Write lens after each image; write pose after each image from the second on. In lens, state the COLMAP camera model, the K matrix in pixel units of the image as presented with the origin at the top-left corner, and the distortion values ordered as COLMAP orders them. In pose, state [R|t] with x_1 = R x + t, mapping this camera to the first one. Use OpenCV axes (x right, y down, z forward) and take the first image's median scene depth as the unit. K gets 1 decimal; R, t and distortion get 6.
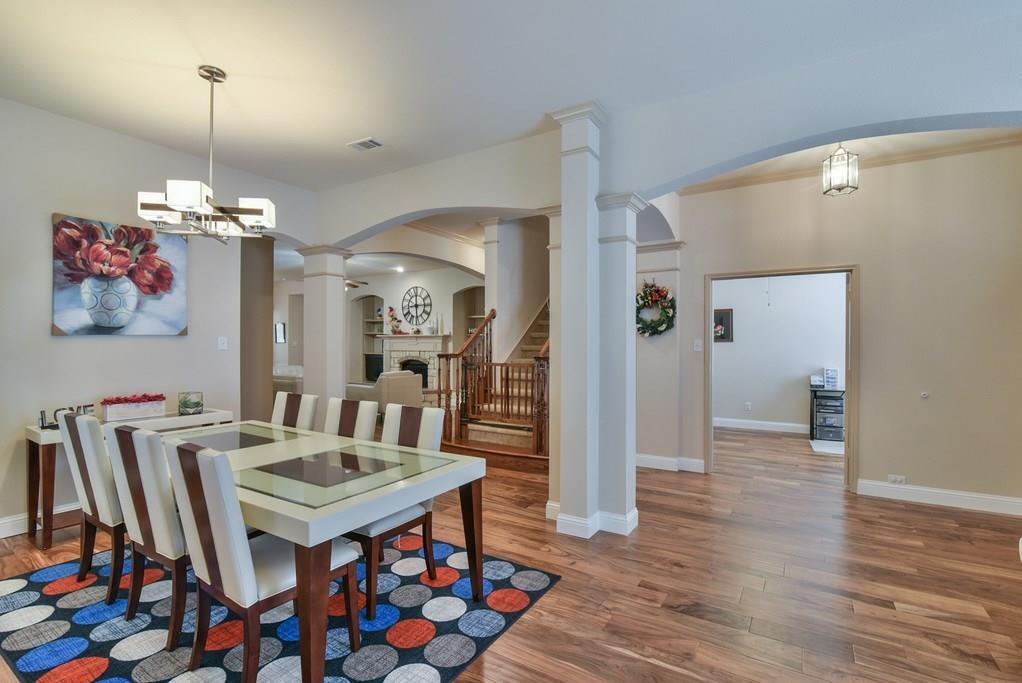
lens RADIAL K [[468.3, 0, 508.4], [0, 468.3, 344.6], [0, 0, 1]] dist [-0.020932, 0.000812]
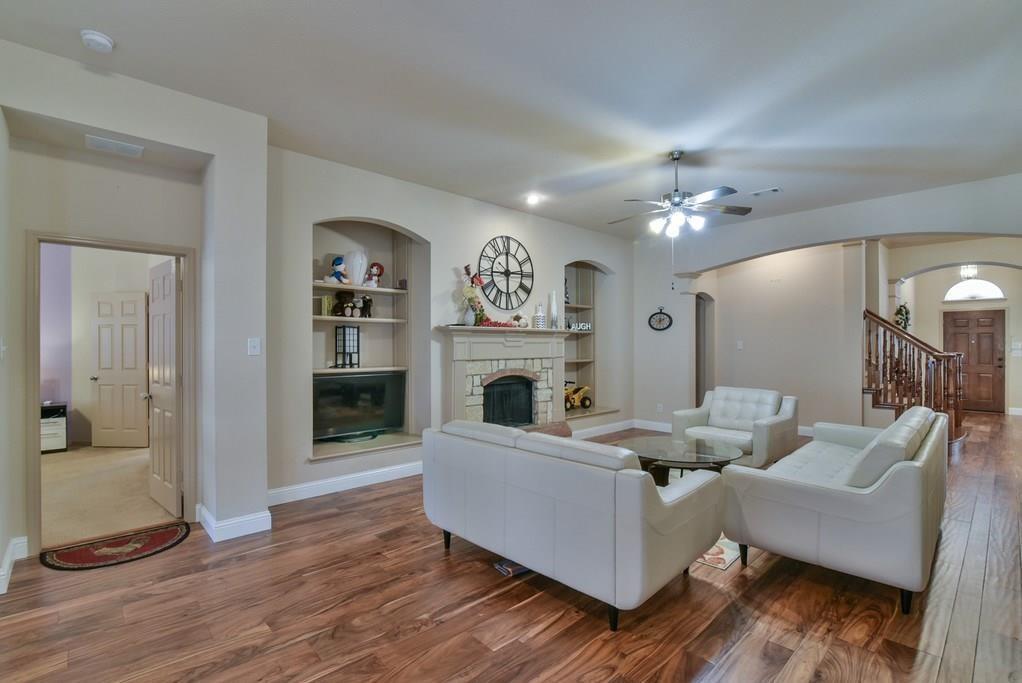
lens RADIAL K [[472.9, 0, 508.5], [0, 472.9, 344.8], [0, 0, 1]] dist [-0.017464, 0.000209]
pose [[0.257145, -0.005364, 0.966358, -1.325426], [0.002259, 0.999985, 0.004949, -0.008970], [-0.966370, 0.000911, 0.257153, 1.609519]]
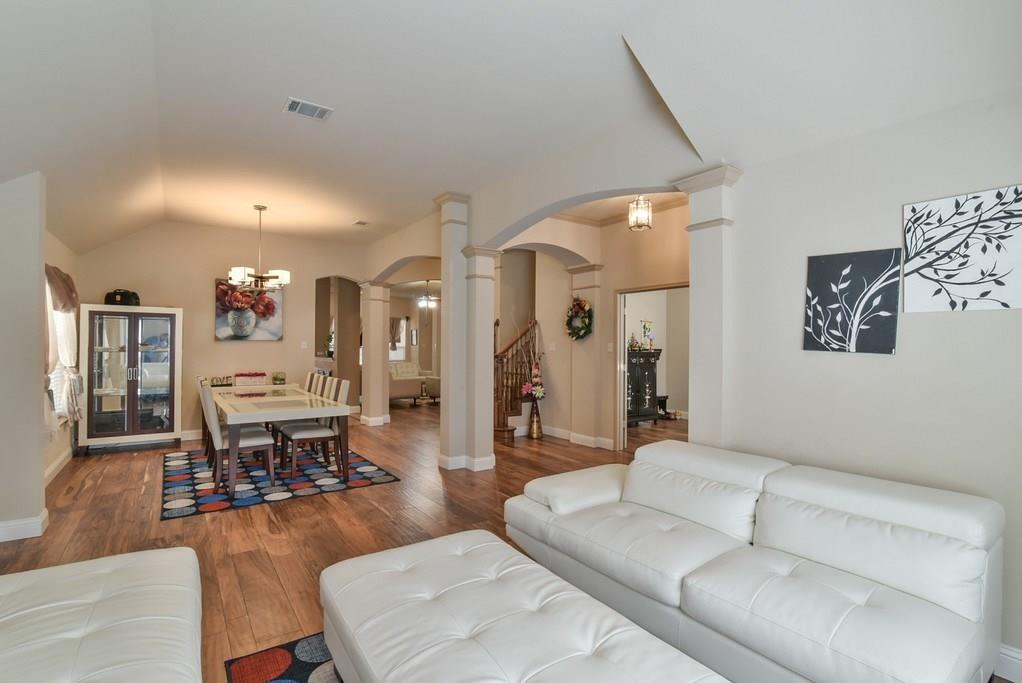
lens RADIAL K [[468.3, 0, 508.4], [0, 468.3, 344.6], [0, 0, 1]] dist [-0.020932, 0.000812]
pose [[0.926165, 0.001172, -0.377117, 0.522523], [-0.003118, 0.999985, -0.004552, 0.001165], [0.377106, 0.005392, 0.926154, -0.209520]]
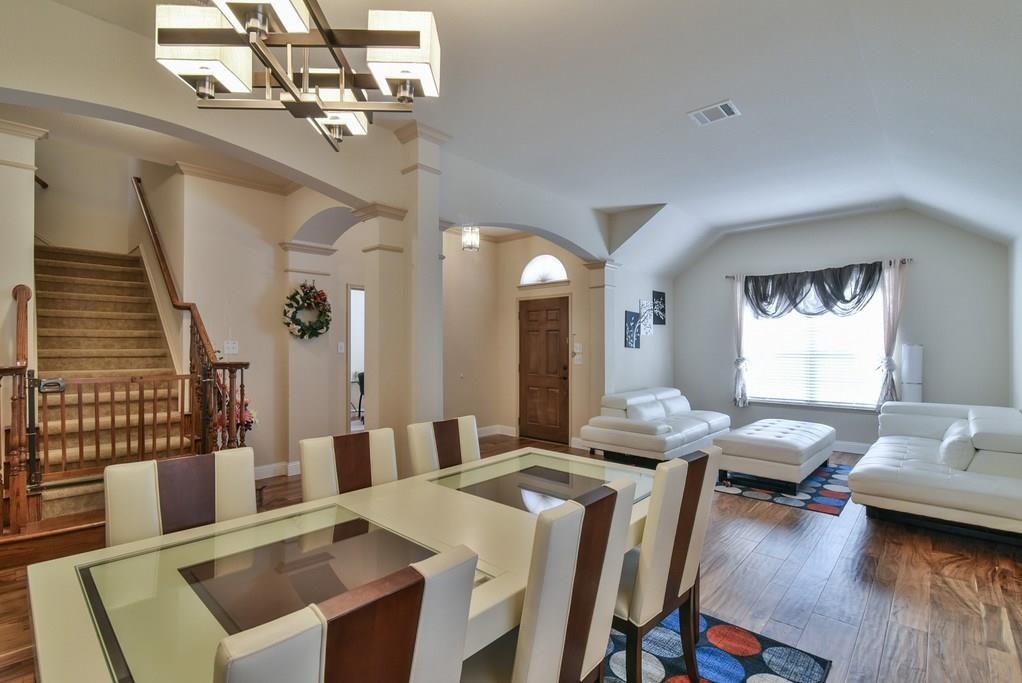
lens RADIAL K [[468.3, 0, 508.4], [0, 468.3, 344.6], [0, 0, 1]] dist [-0.020932, 0.000812]
pose [[0.182349, 0.001141, 0.983233, -0.498557], [0.002580, 0.999995, -0.001639, -0.001716], [-0.983231, 0.002835, 0.182345, 0.350020]]
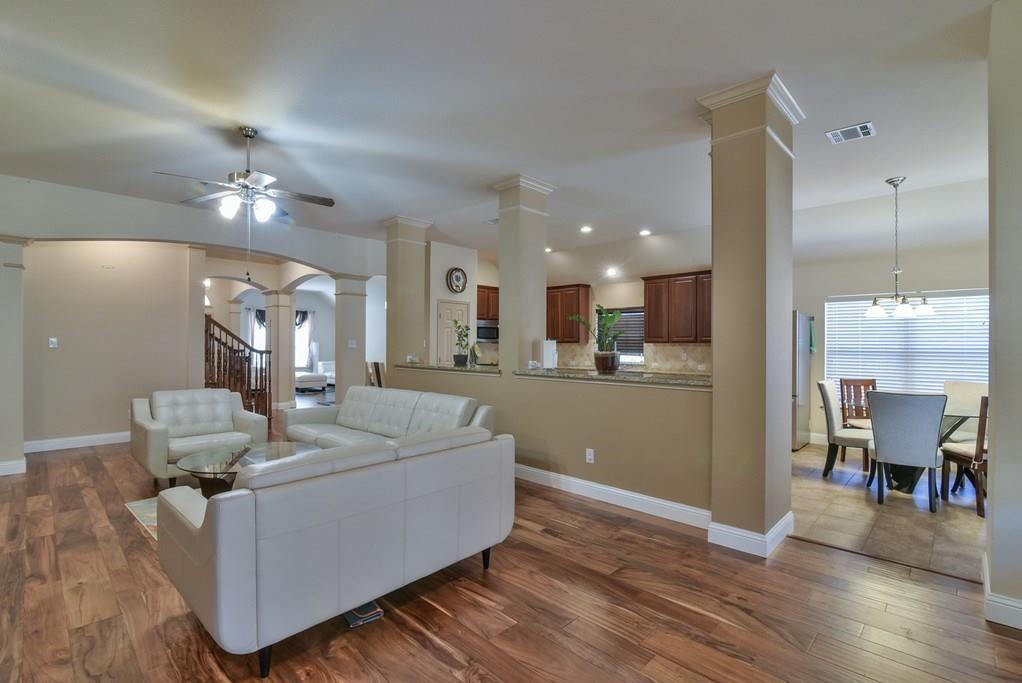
lens RADIAL K [[472.9, 0, 508.5], [0, 472.9, 344.8], [0, 0, 1]] dist [-0.017464, 0.000209]
pose [[-0.978802, -0.006748, 0.204699, -1.052832], [-0.005758, 0.999969, 0.005431, -0.006599], [-0.204729, 0.004138, -0.978810, 2.099165]]
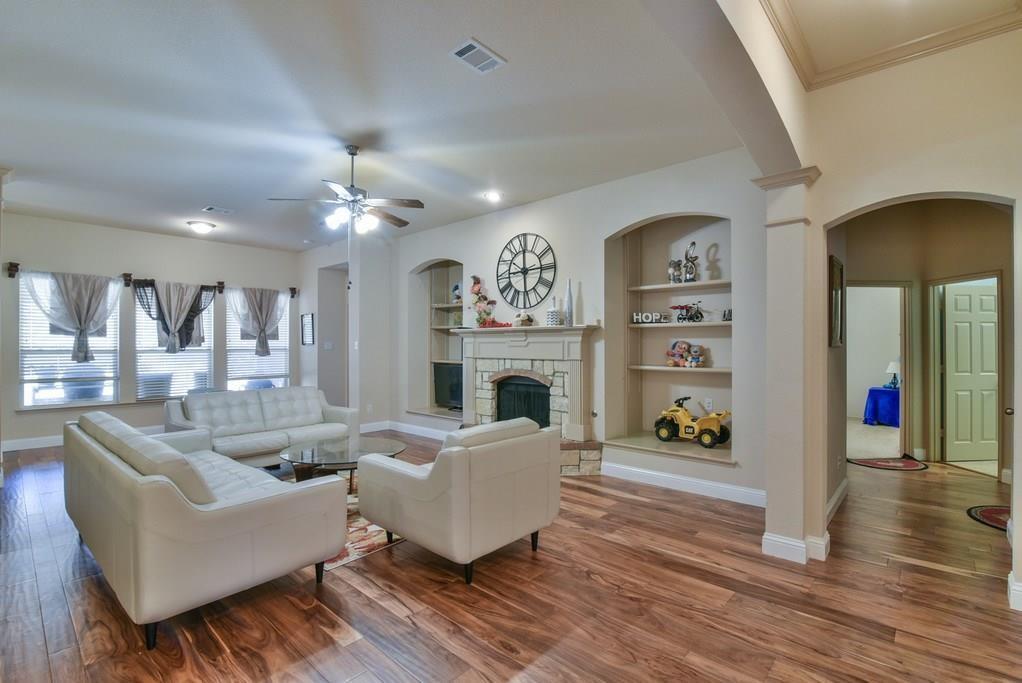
lens RADIAL K [[468.3, 0, 508.4], [0, 468.3, 344.6], [0, 0, 1]] dist [-0.020932, 0.000812]
pose [[0.985007, -0.003774, -0.172471, -0.235111], [0.003546, 0.999992, -0.001631, -0.002630], [0.172476, 0.000995, 0.985013, 0.917613]]
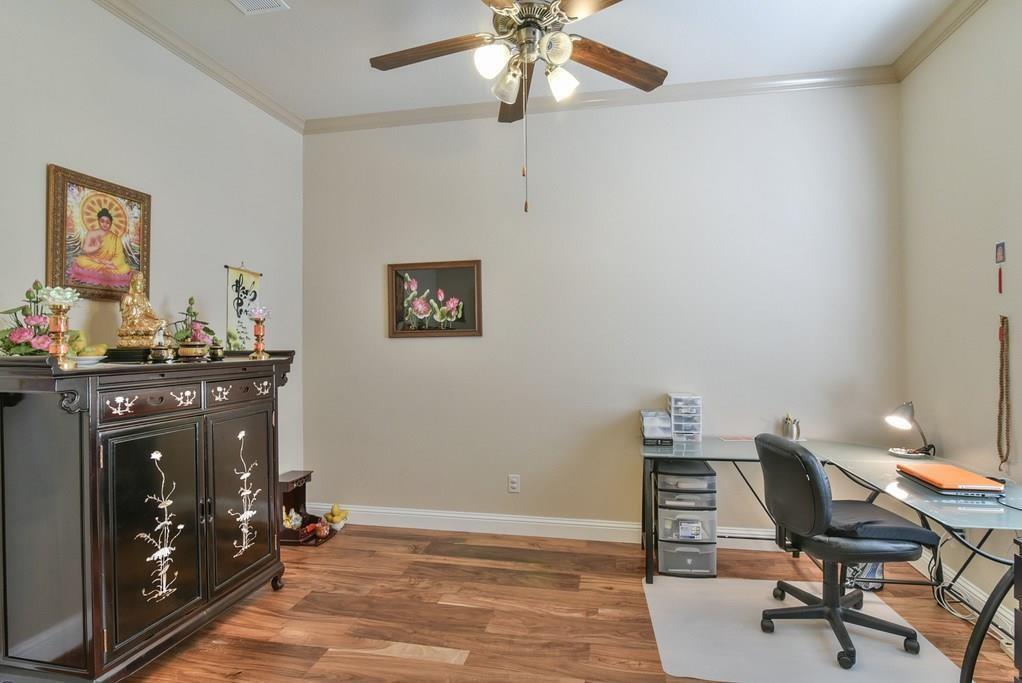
lens RADIAL K [[493.5, 0, 507.5], [0, 493.5, 344.8], [0, 0, 1]] dist [-0.016221, 0.000287]
pose [[0.937292, -0.009071, 0.348427, 0.448953], [0.009267, 0.999956, 0.001103, 0.002430], [-0.348422, 0.002195, 0.937335, 0.734333]]
